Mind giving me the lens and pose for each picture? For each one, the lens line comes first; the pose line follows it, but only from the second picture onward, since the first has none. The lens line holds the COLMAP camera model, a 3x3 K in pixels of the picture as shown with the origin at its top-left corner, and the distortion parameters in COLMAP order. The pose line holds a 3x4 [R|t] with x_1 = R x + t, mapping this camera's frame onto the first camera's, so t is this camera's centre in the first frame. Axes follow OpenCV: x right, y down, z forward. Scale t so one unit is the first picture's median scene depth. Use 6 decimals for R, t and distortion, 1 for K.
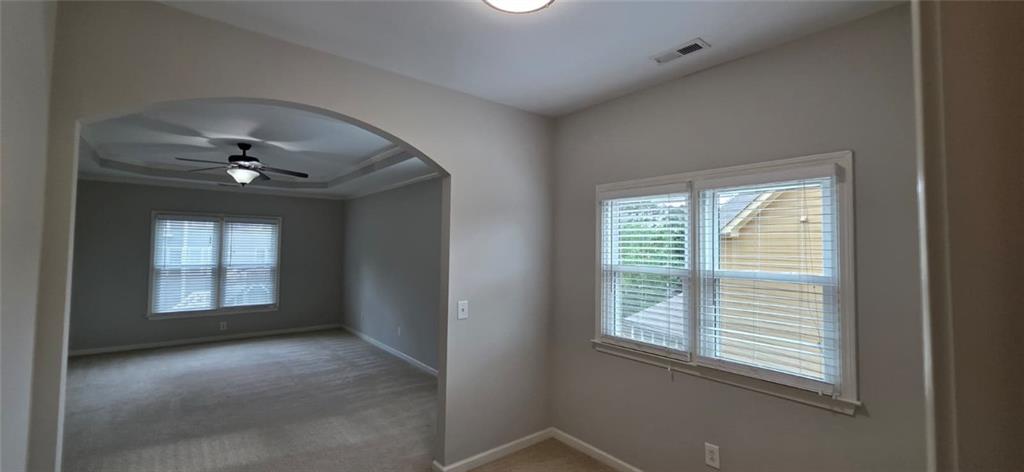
lens RADIAL K [[422.1, 0, 513.0], [0, 422.1, 232.3], [0, 0, 1]] dist [-0.000188, 0.001276]
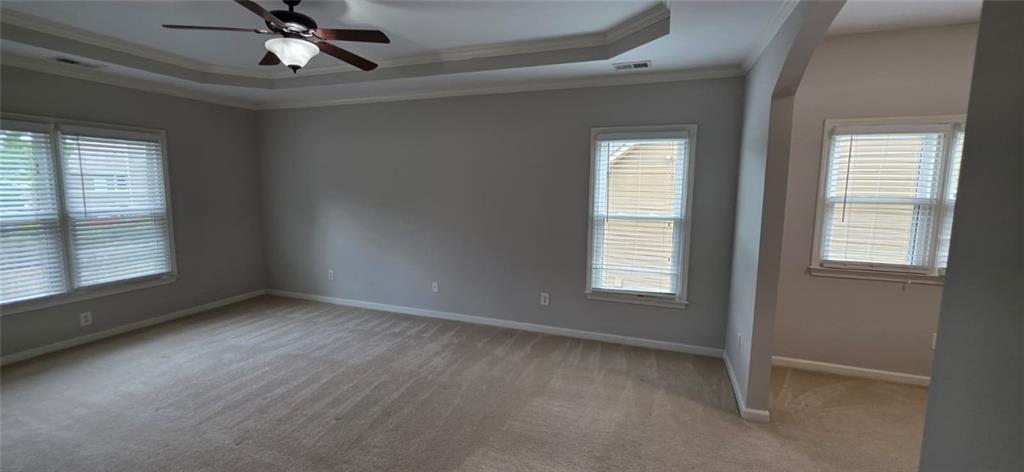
lens RADIAL K [[422.1, 0, 505.7], [0, 422.1, 234.1], [0, 0, 1]] dist [-0.000188, 0.001276]
pose [[0.855704, -0.067056, 0.513103, -0.625114], [-0.017207, 0.987333, 0.157728, 0.009103], [-0.517180, -0.143797, 0.843711, 0.304252]]
